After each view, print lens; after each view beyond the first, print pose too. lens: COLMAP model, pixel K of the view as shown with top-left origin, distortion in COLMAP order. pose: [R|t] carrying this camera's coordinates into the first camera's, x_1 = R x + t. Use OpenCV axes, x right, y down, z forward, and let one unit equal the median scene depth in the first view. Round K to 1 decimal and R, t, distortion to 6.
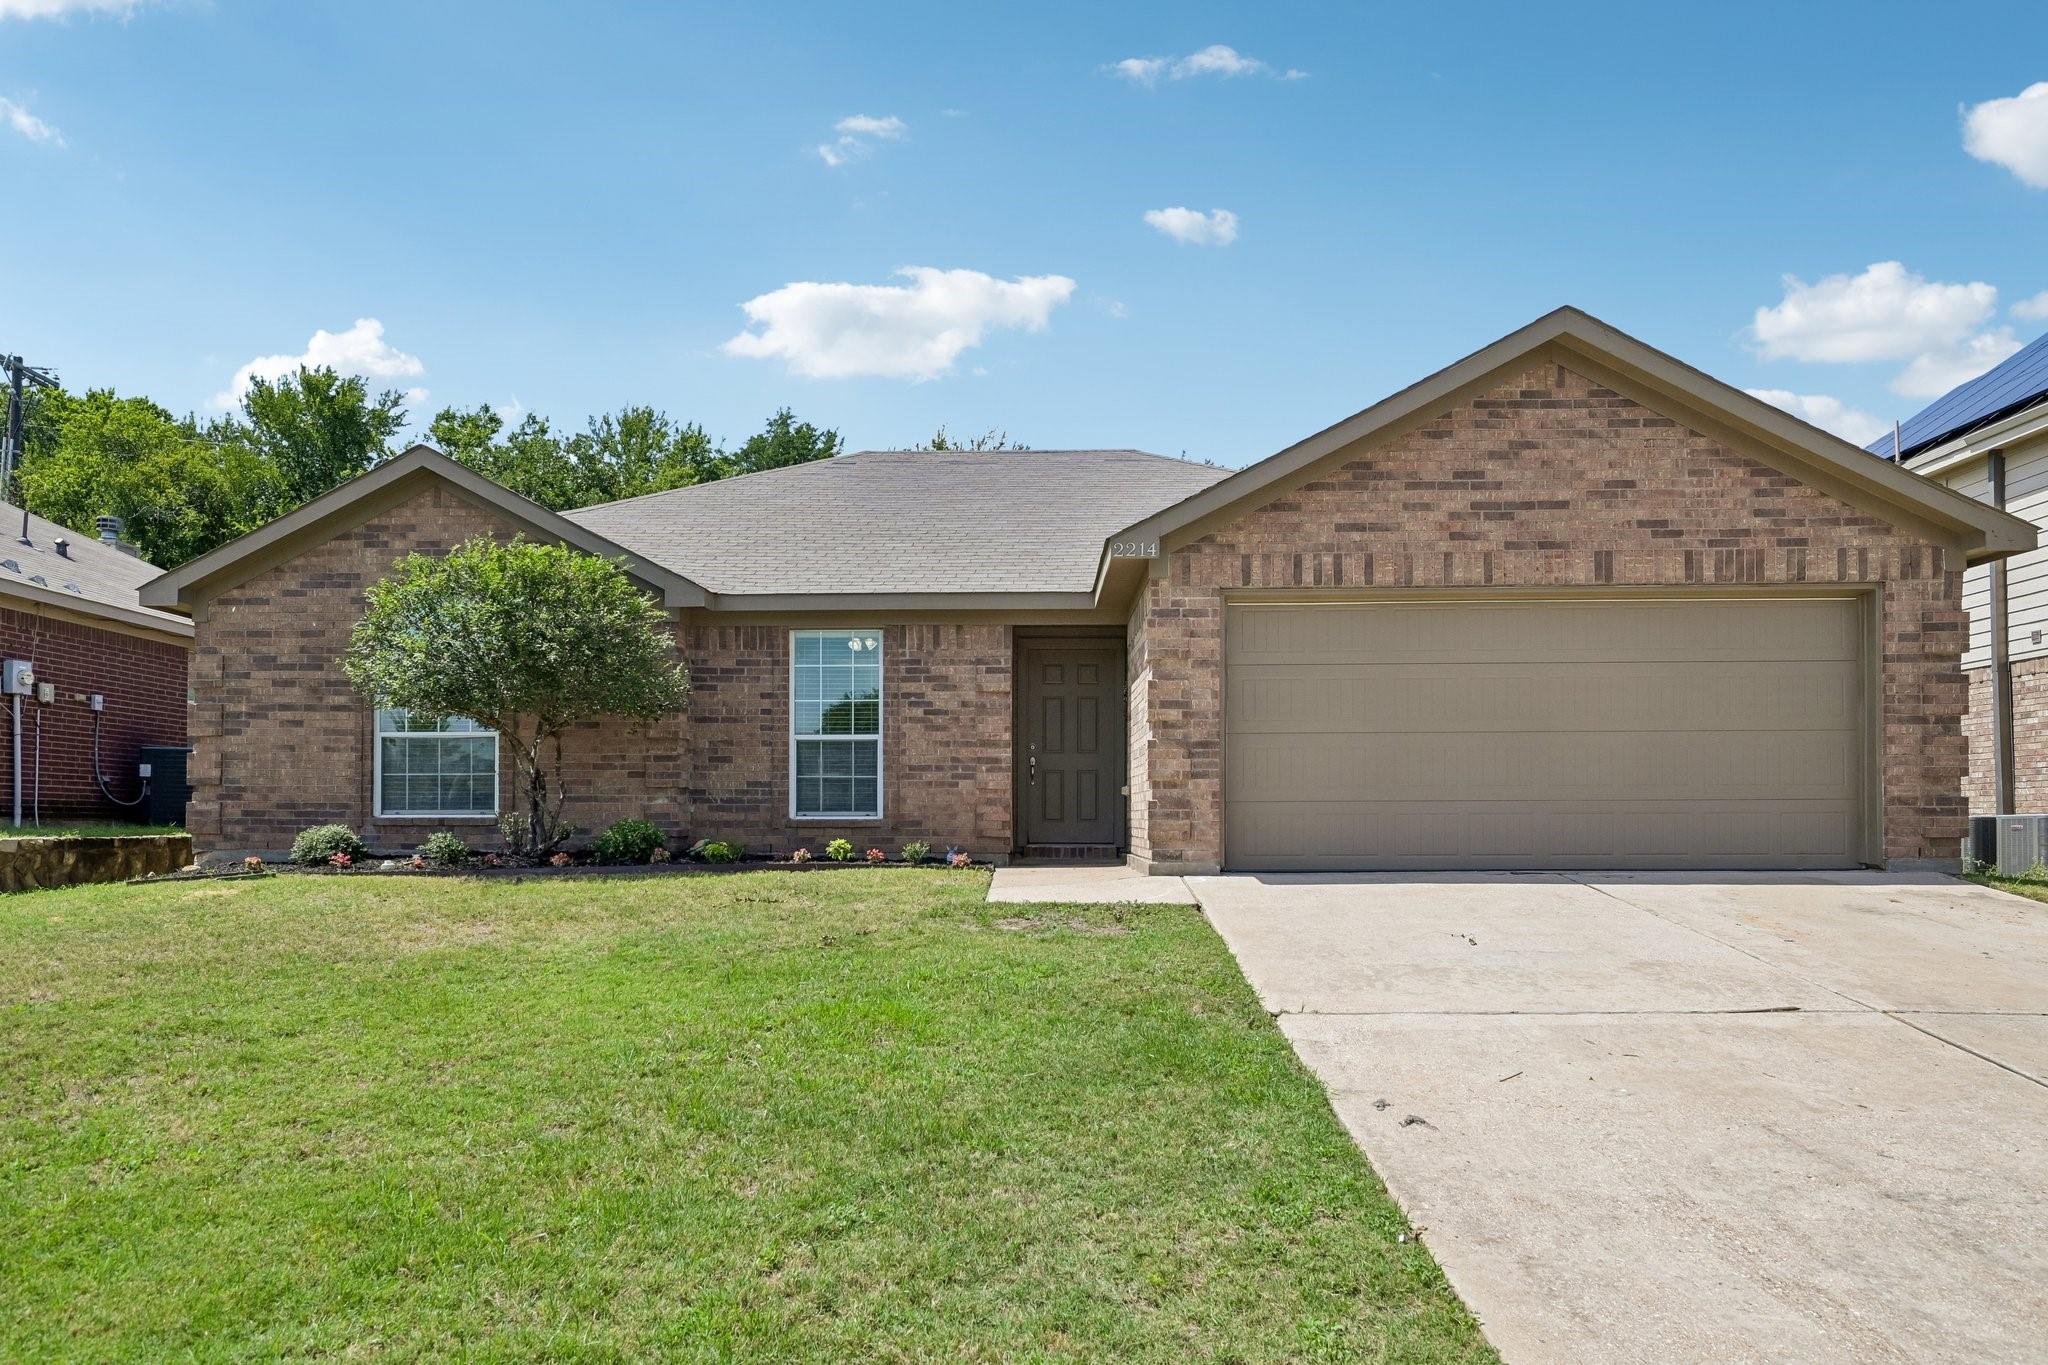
lens RADIAL K [[1309.8, 0, 1023.8], [0, 1309.8, 700.9], [0, 0, 1]] dist [0.002915, -0.001052]
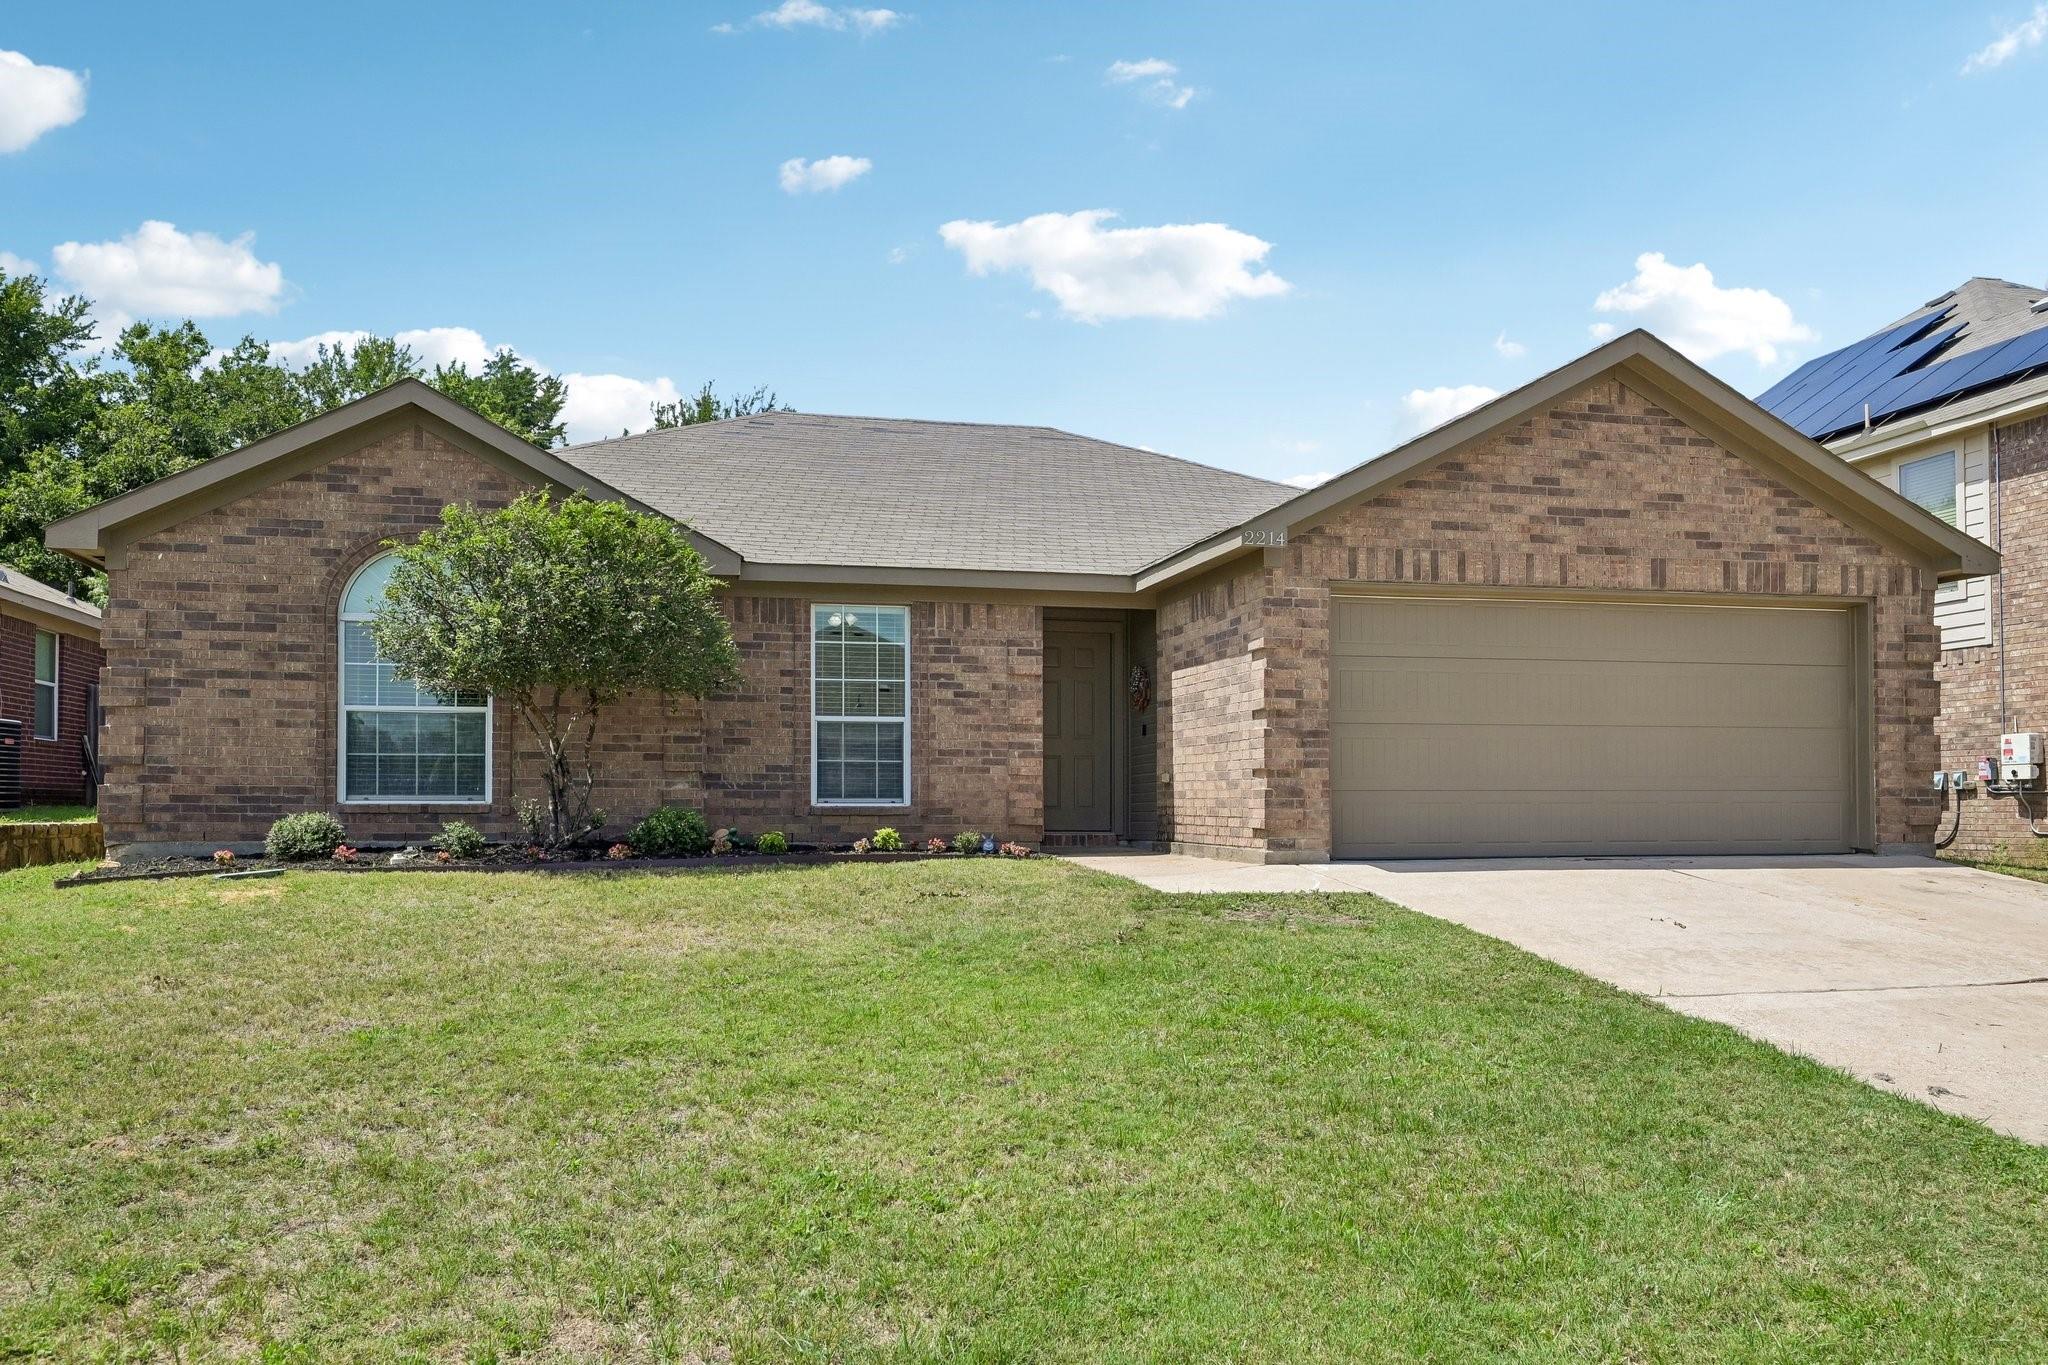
lens RADIAL K [[1354.9, 0, 1023.0], [0, 1354.9, 676.0], [0, 0, 1]] dist [0.003254, -0.000836]
pose [[0.974648, 0.022782, 0.222579, -0.272395], [-0.022186, 0.999740, -0.005178, -0.000784], [-0.222640, 0.000108, 0.974901, 0.027850]]
